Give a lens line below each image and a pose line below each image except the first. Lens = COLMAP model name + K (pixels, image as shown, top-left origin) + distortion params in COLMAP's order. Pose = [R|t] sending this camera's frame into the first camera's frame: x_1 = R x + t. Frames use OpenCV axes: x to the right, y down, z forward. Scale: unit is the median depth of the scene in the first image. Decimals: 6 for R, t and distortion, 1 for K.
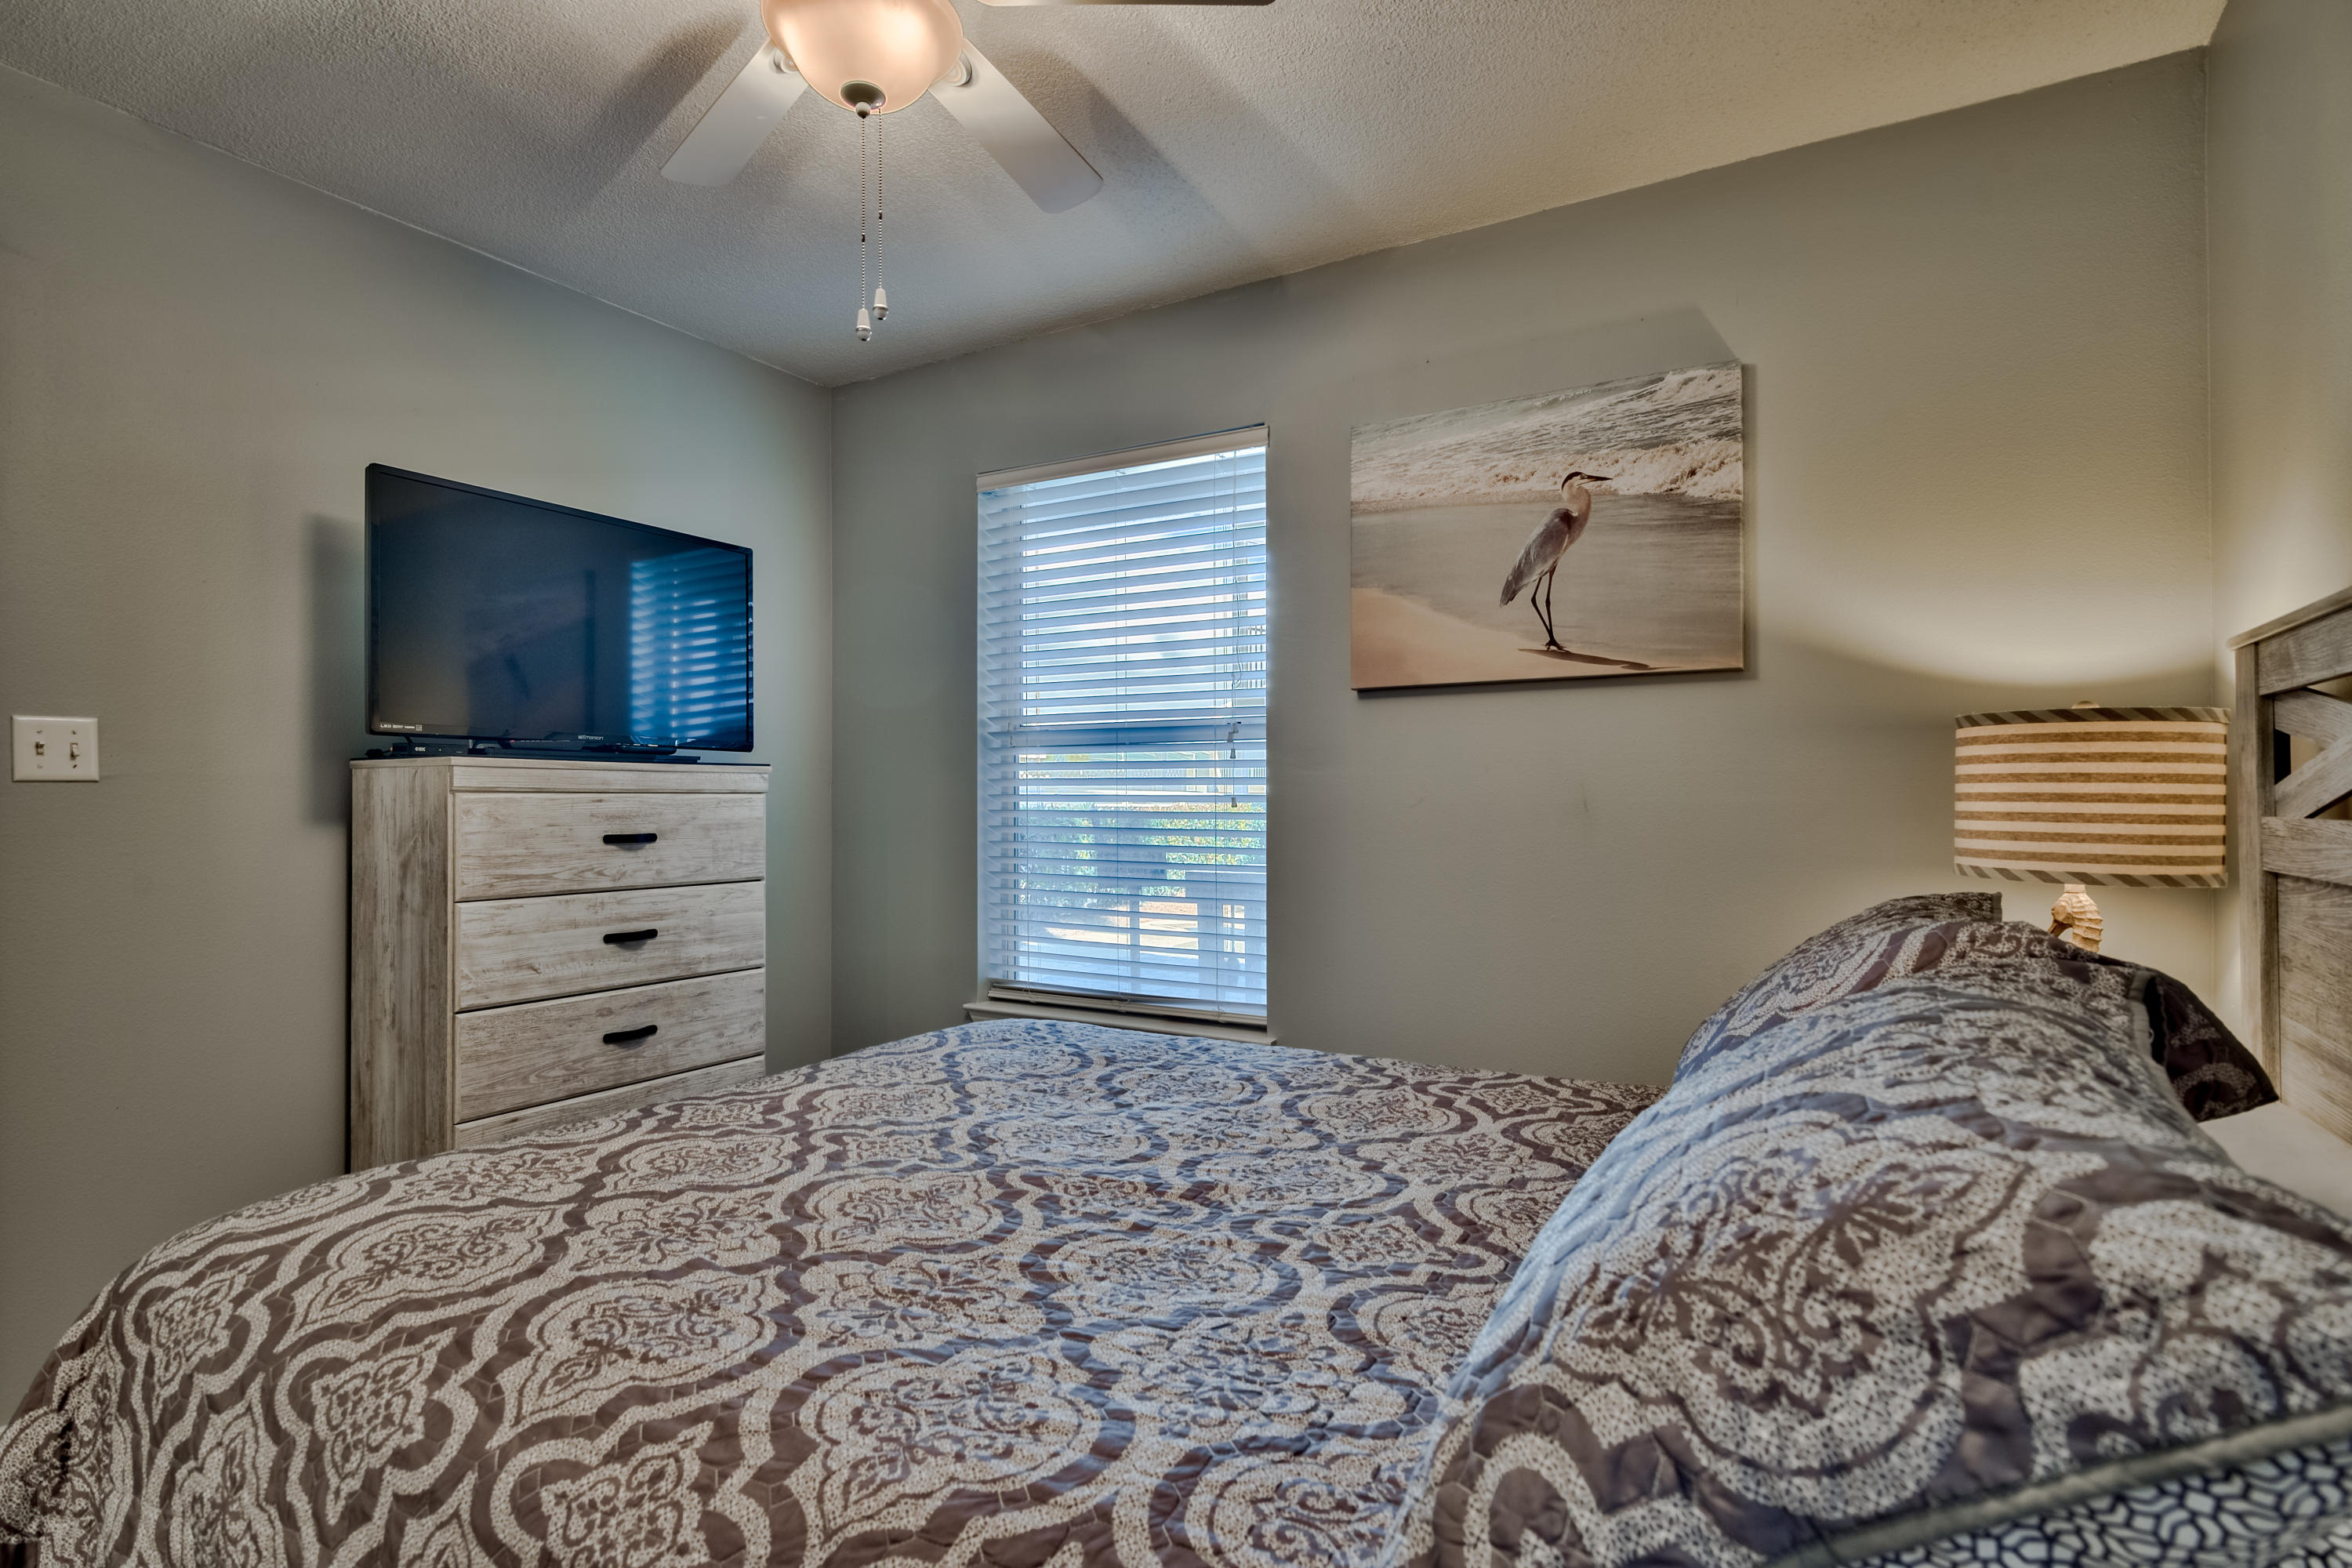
lens RADIAL K [[1156.4, 0, 1155.3], [0, 1156.4, 768.9], [0, 0, 1]] dist [-0.002587, 0.000197]
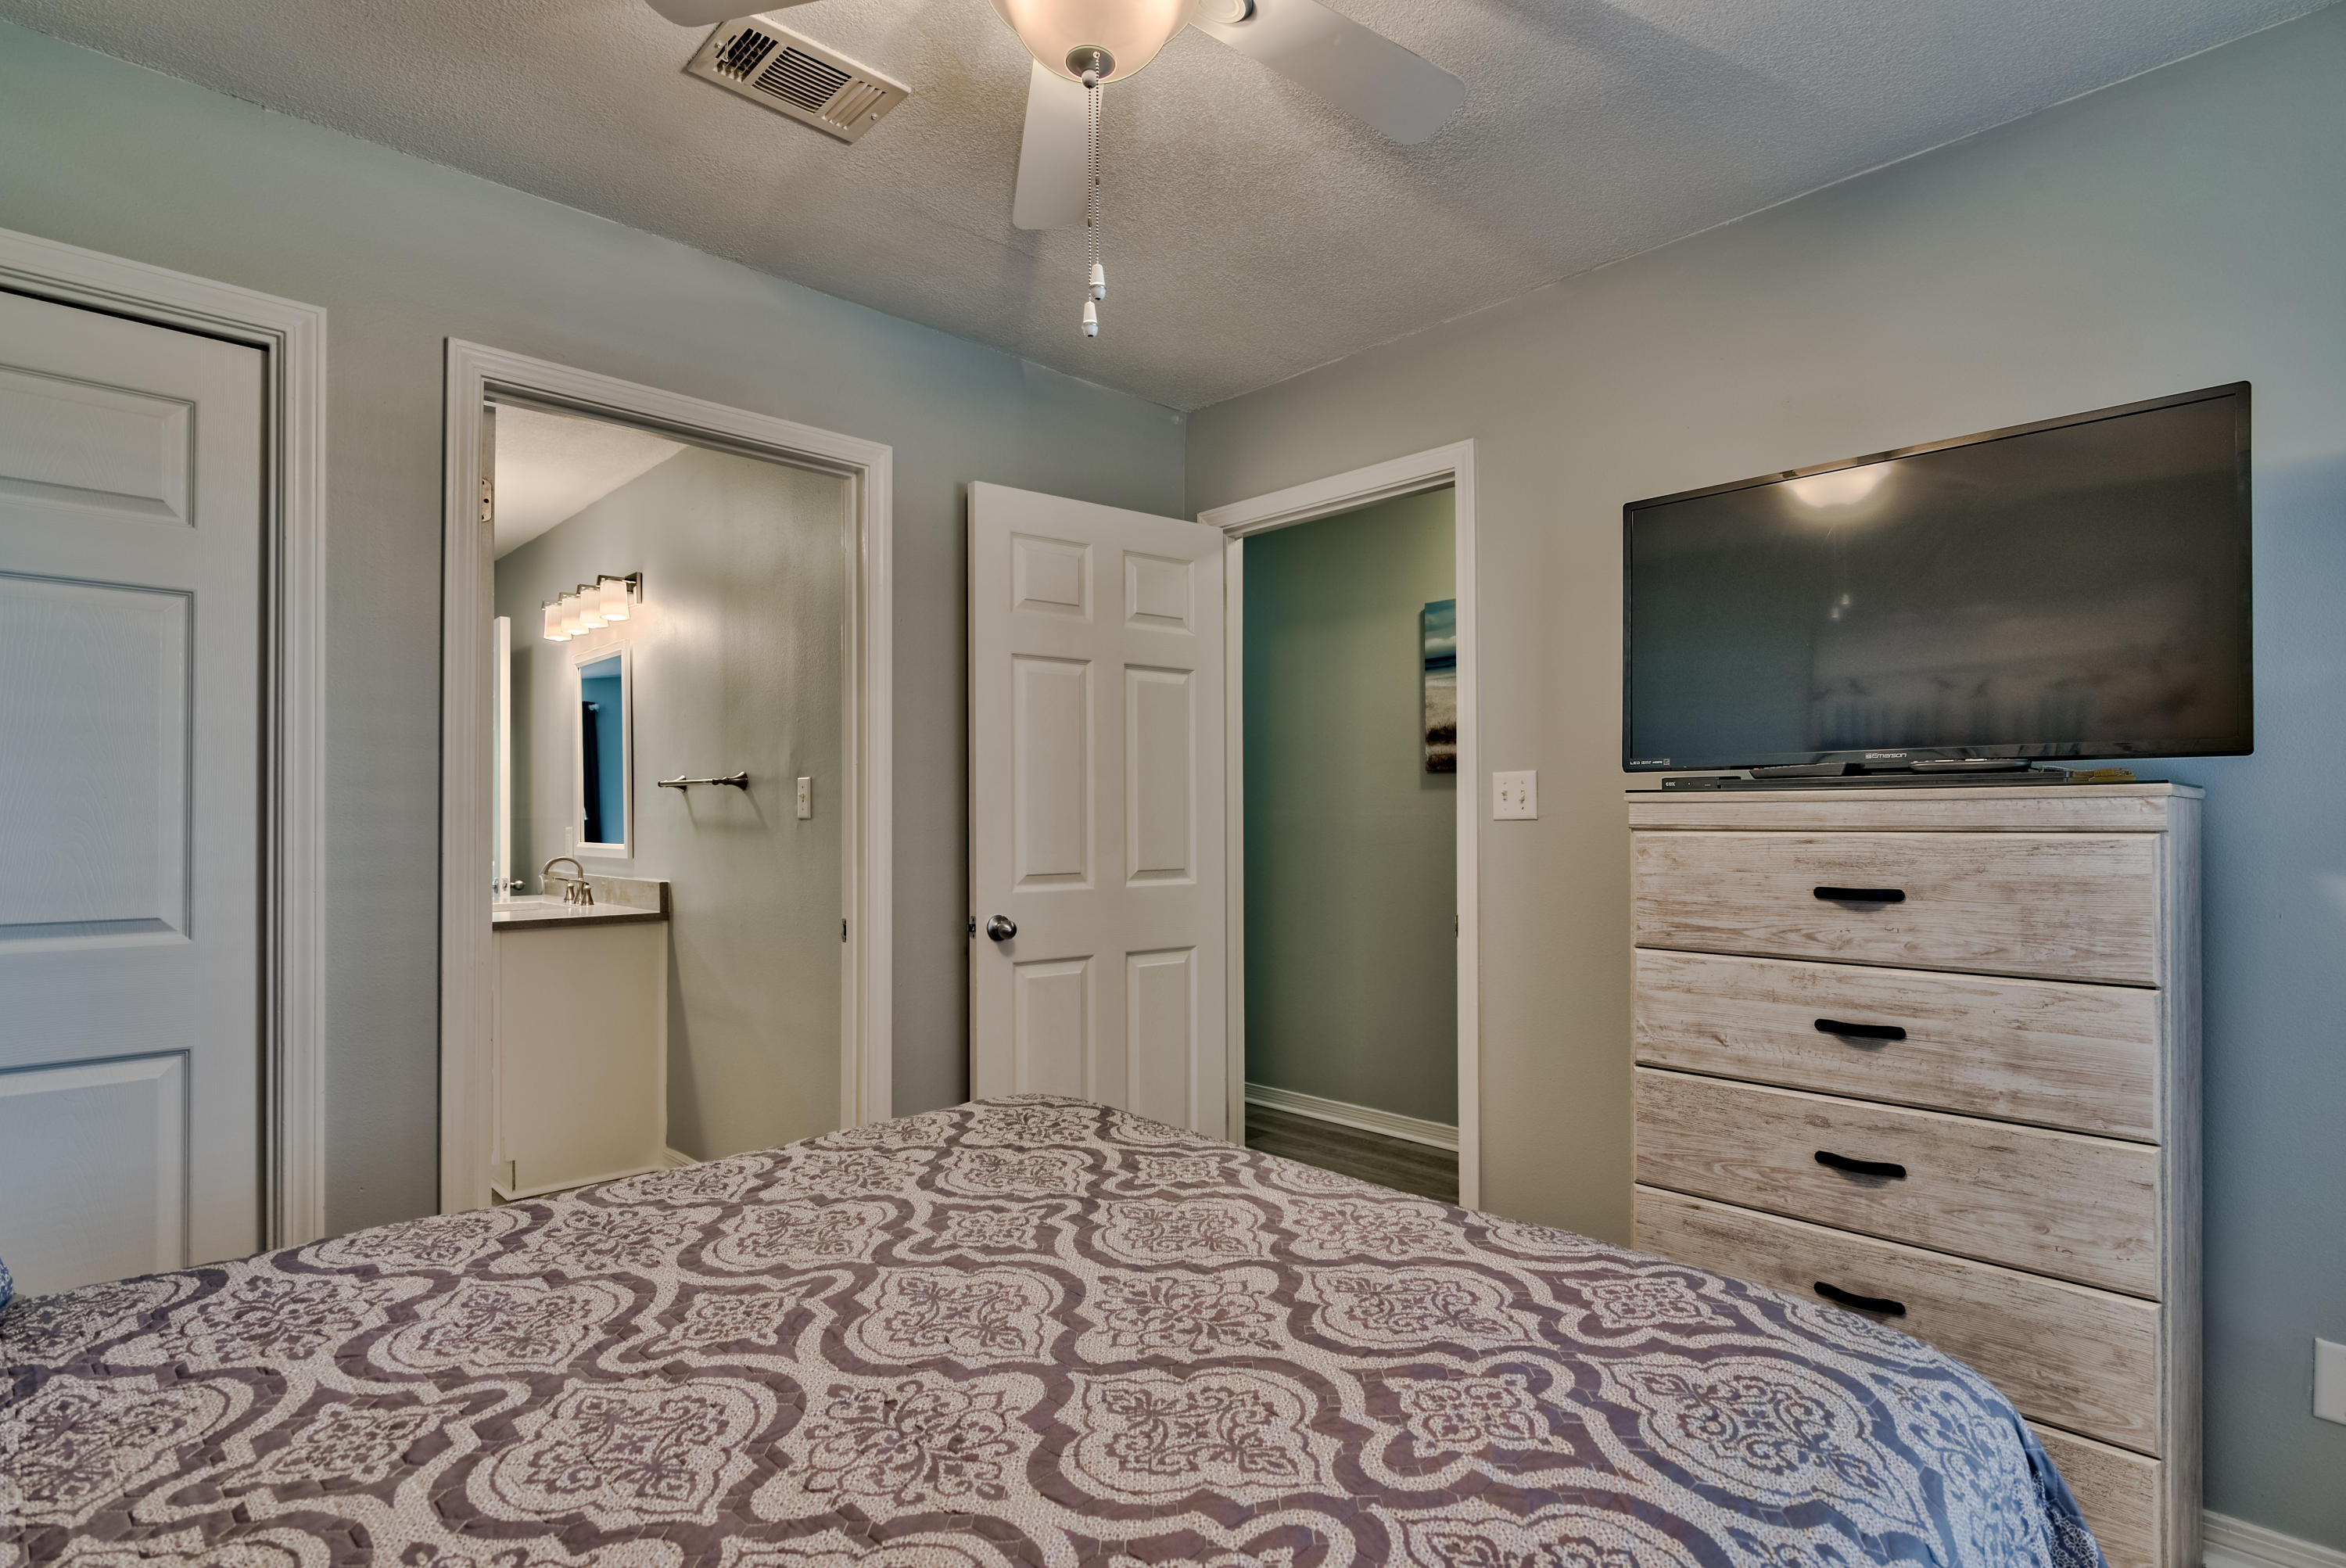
lens RADIAL K [[1162.4, 0, 1175.1], [0, 1162.4, 806.9], [0, 0, 1]] dist [0.001938, 0.000239]
pose [[-0.252776, -0.007596, -0.967495, 0.401873], [0.030101, 0.999423, -0.015711, 0.004707], [0.967056, -0.033094, -0.252402, 0.866061]]
